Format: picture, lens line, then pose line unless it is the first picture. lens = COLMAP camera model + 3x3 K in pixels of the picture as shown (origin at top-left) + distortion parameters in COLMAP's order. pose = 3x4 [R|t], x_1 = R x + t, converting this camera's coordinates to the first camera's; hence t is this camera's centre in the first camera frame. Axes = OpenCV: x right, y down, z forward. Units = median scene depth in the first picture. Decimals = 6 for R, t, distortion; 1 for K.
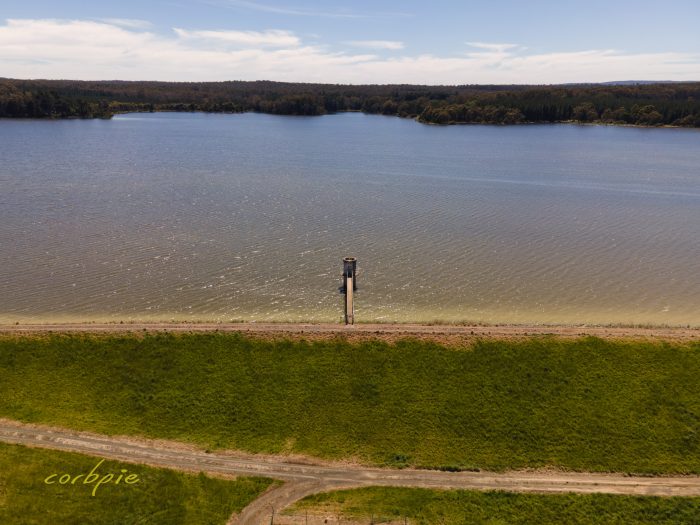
lens RADIAL K [[527.4, 0, 350.0], [0, 527.4, 262.5], [0, 0, 1]] dist [0.002648, 0.075809]
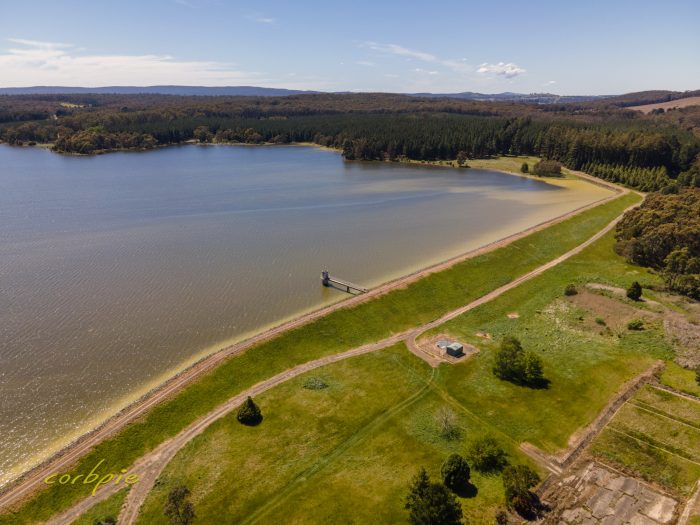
lens RADIAL K [[510.7, 0, 350.0], [0, 510.7, 262.5], [0, 0, 1]] dist [0.019220, 0.042617]
pose [[0.705076, -0.234194, 0.669344, -1.688253], [0.229941, 0.968397, 0.096612, -0.280158], [-0.670817, 0.085791, 0.736644, -0.746730]]
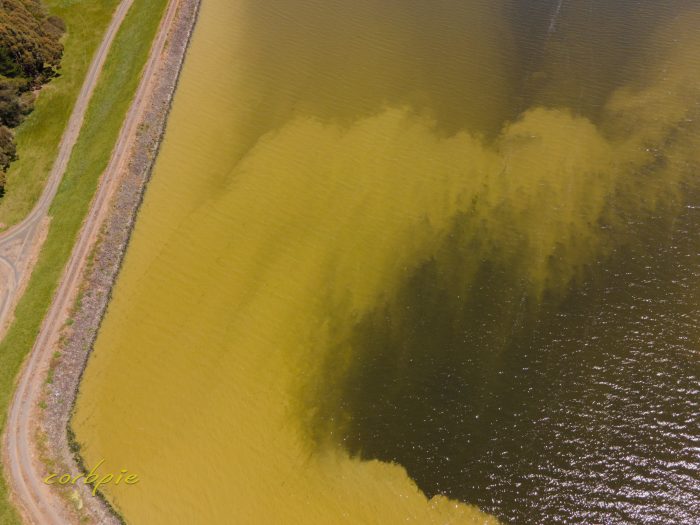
lens RADIAL K [[510.7, 0, 350.0], [0, 510.7, 262.5], [0, 0, 1]] dist [0.019220, 0.042617]
pose [[0.030330, 0.776561, -0.629311, 4.036189], [-0.301660, 0.607356, 0.734929, -0.948635], [0.952933, 0.167547, 0.252679, 1.346310]]
